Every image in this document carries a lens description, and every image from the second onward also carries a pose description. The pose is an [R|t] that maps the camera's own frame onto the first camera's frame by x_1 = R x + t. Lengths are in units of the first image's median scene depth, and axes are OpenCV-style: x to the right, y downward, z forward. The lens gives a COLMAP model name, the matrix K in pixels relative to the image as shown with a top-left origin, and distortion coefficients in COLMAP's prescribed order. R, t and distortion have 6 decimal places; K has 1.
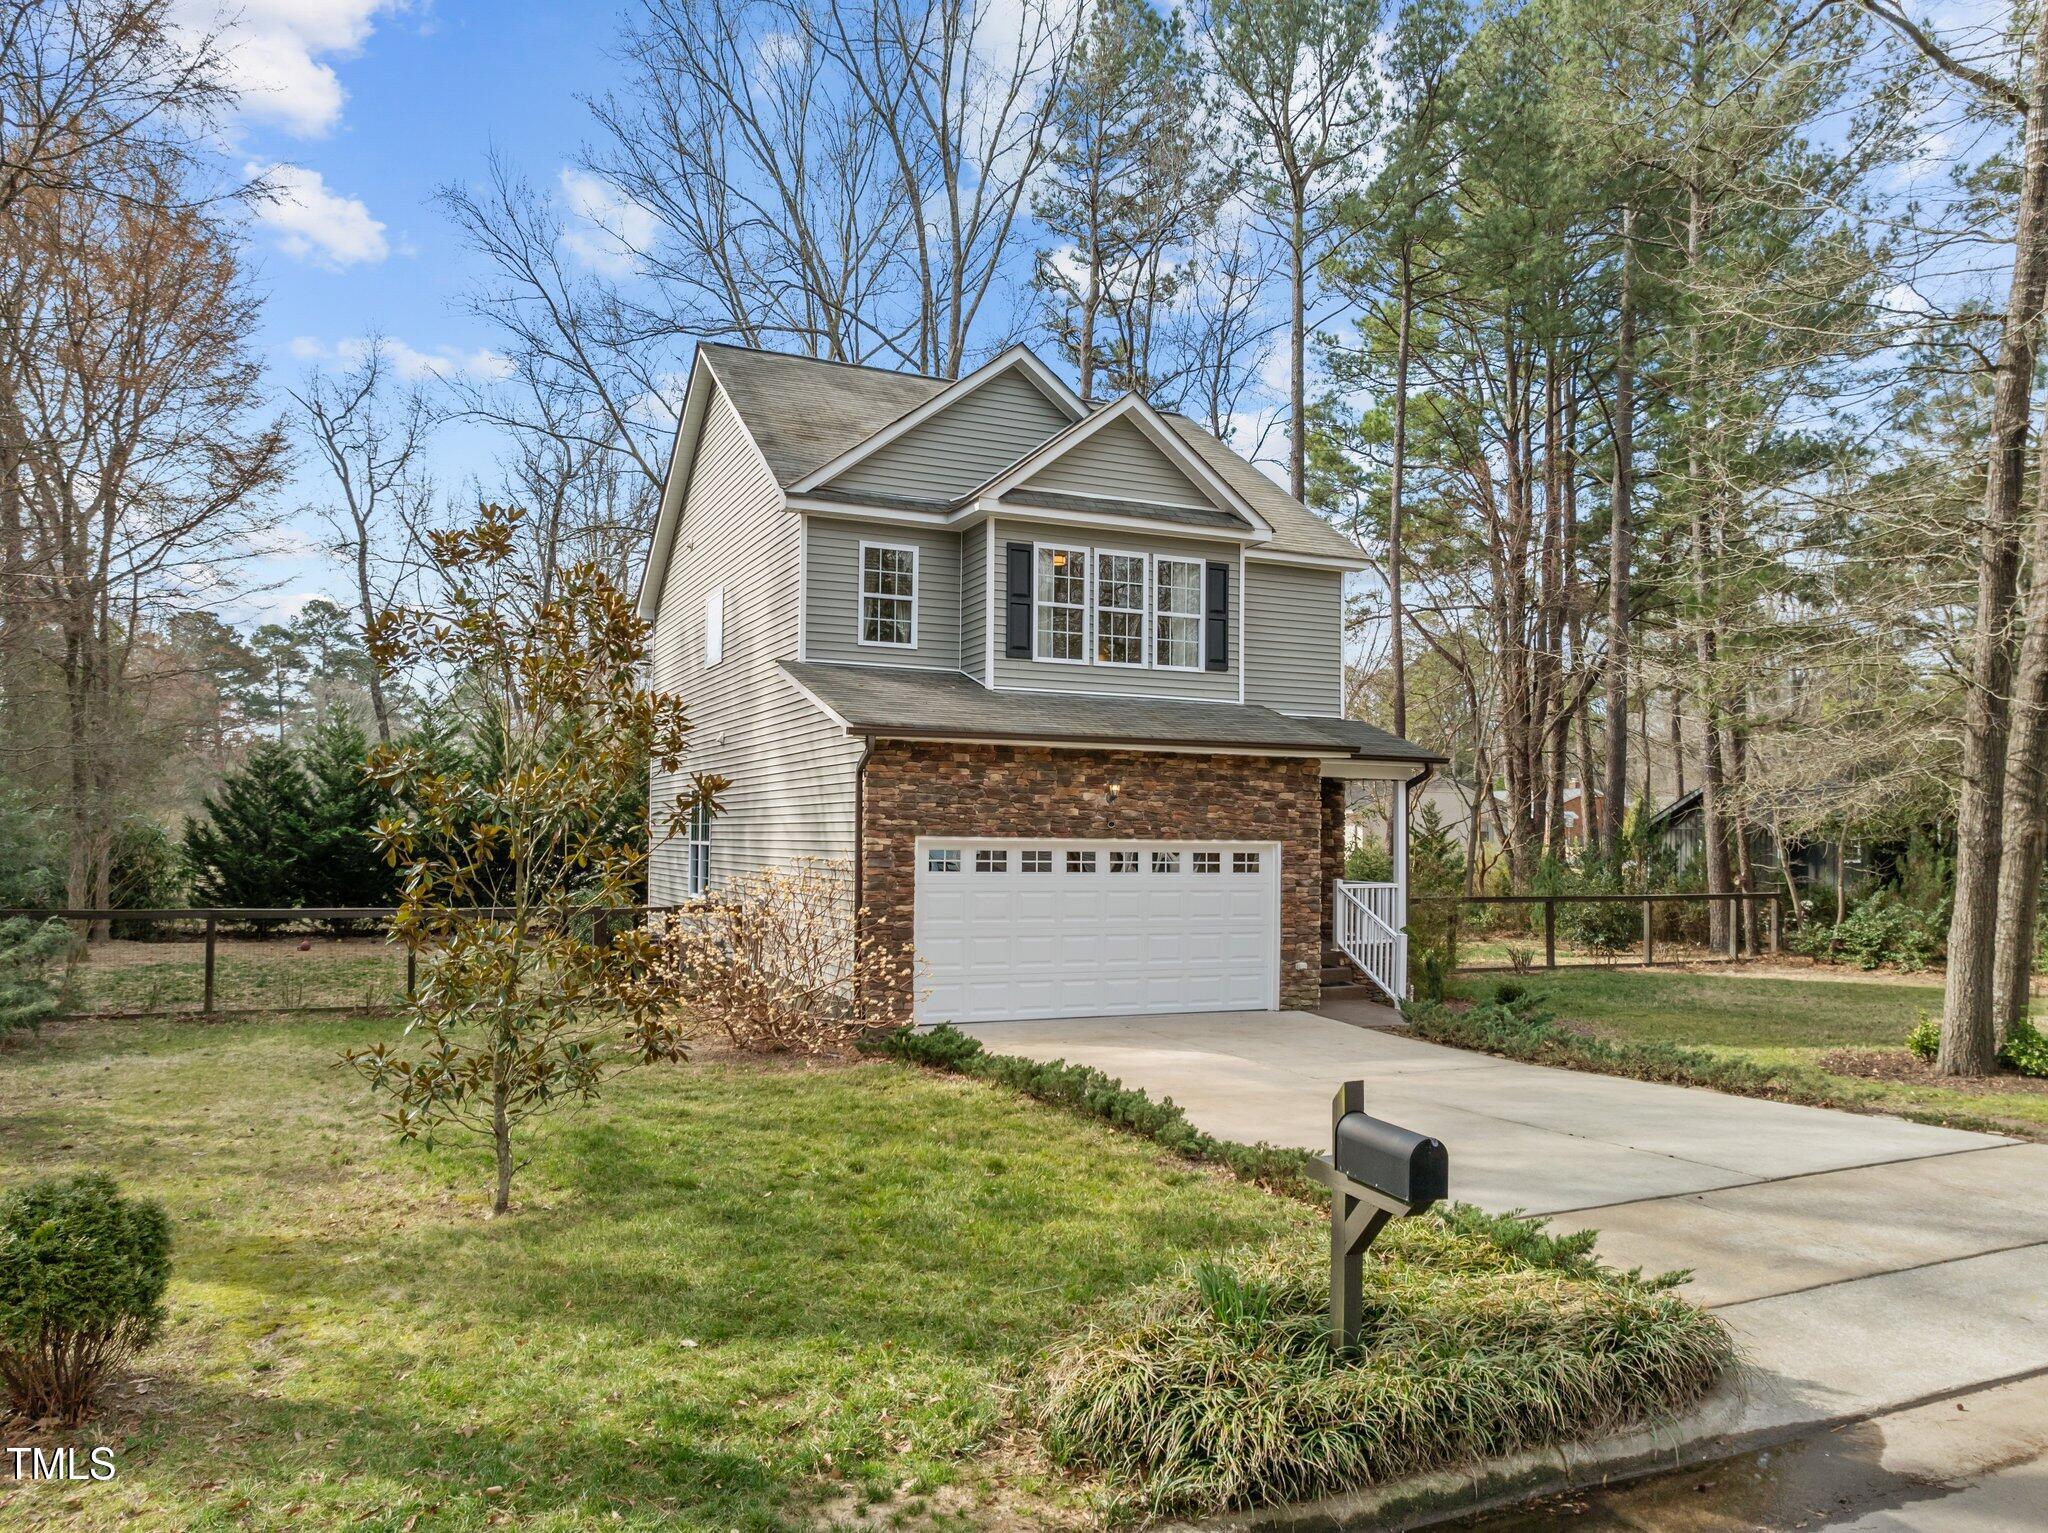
lens RADIAL K [[1457.6, 0, 1026.8], [0, 1457.6, 763.7], [0, 0, 1]] dist [-0.053155, -0.008427]
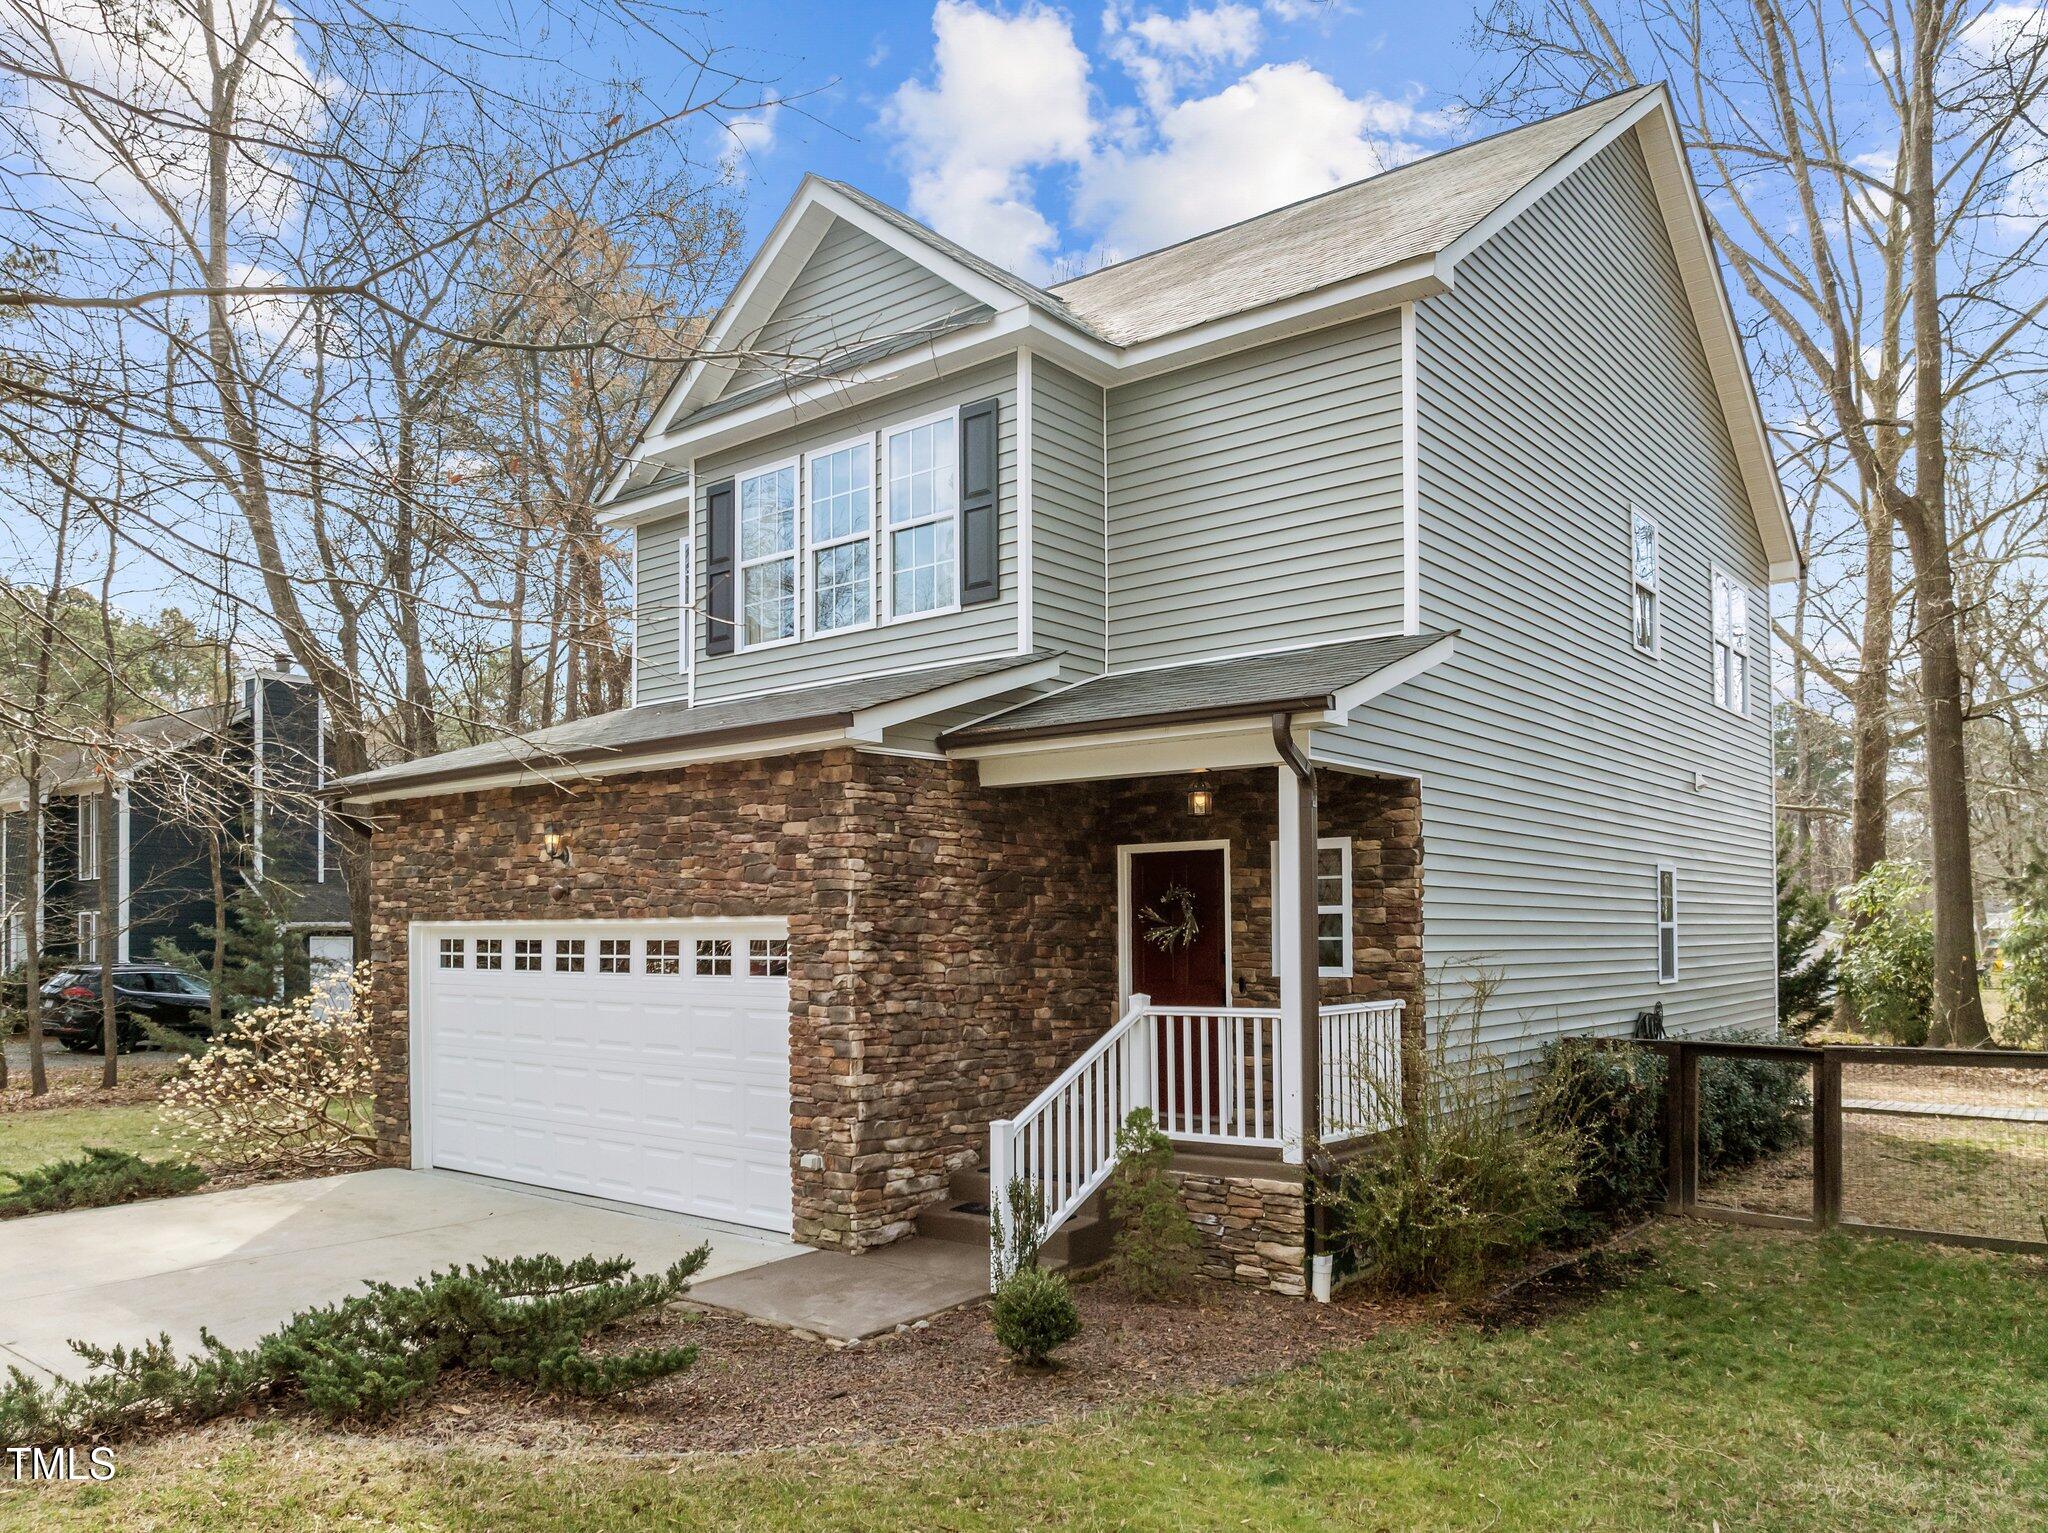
lens RADIAL K [[1472.1, 0, 1045.1], [0, 1472.1, 887.1], [0, 0, 1]] dist [-0.027157, -0.012283]
pose [[0.452594, -0.039357, -0.890847, 0.665759], [0.061387, 0.998031, -0.012905, 0.053661], [0.889601, -0.048845, 0.454119, 0.819059]]
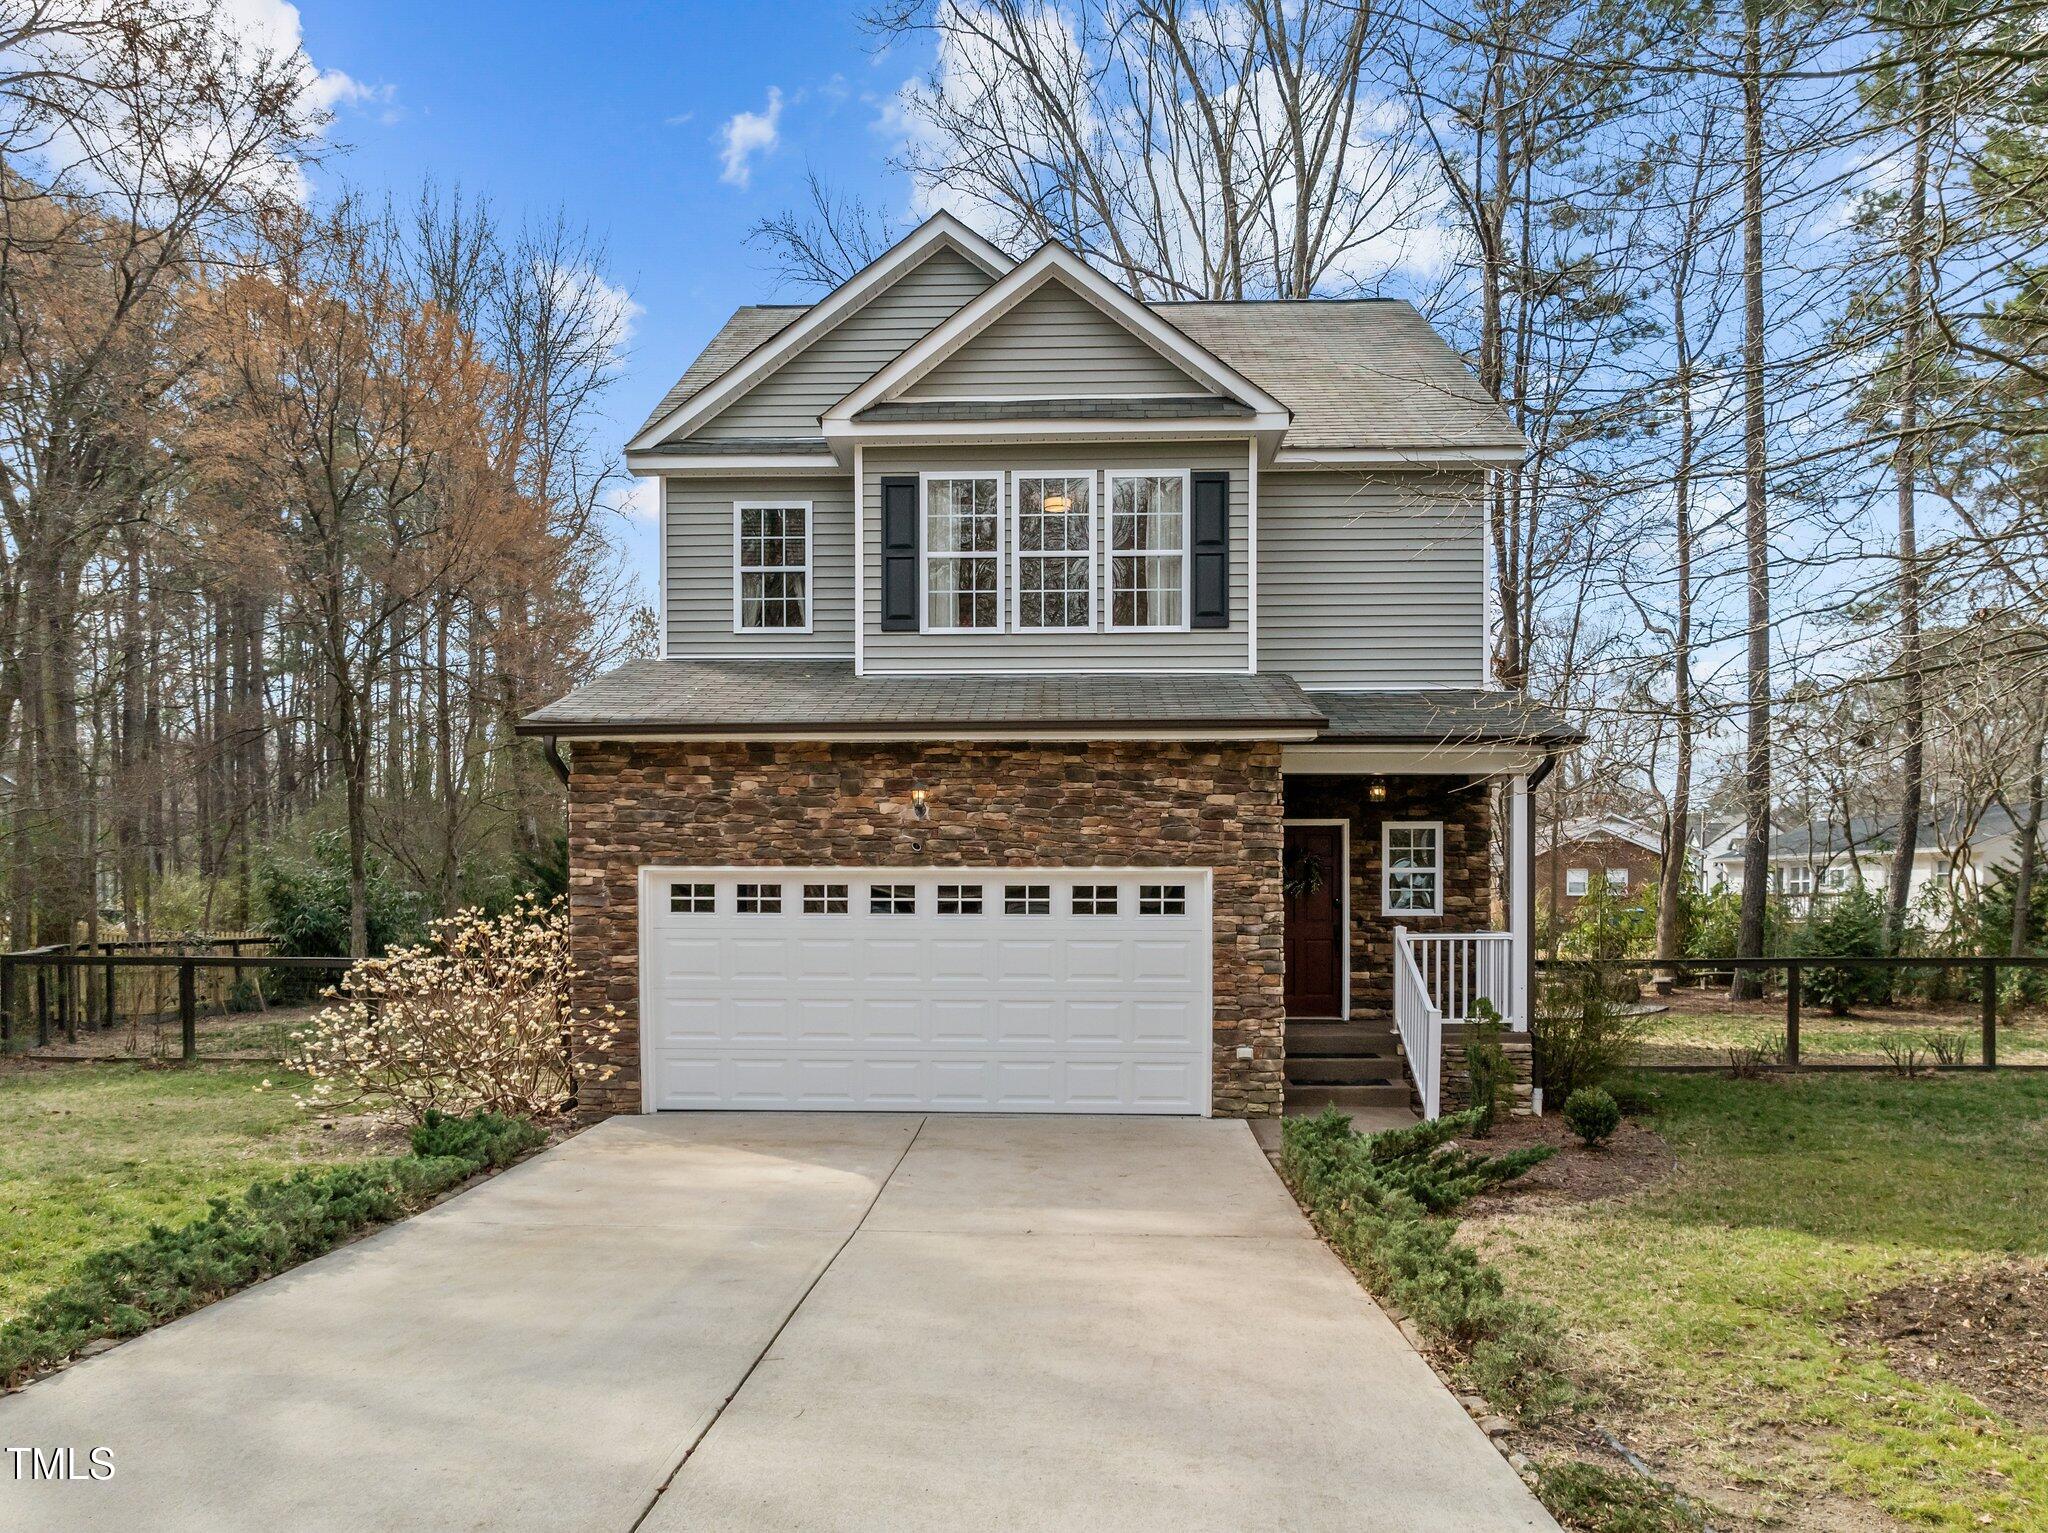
lens RADIAL K [[1452.6, 0, 1023.9], [0, 1452.6, 888.8], [0, 0, 1]] dist [0.000334, 0.018495]
pose [[0.894482, -0.010958, -0.446970, 0.385739], [0.032730, 0.998622, 0.041017, 0.031906], [0.445905, -0.051318, 0.893608, 0.350776]]
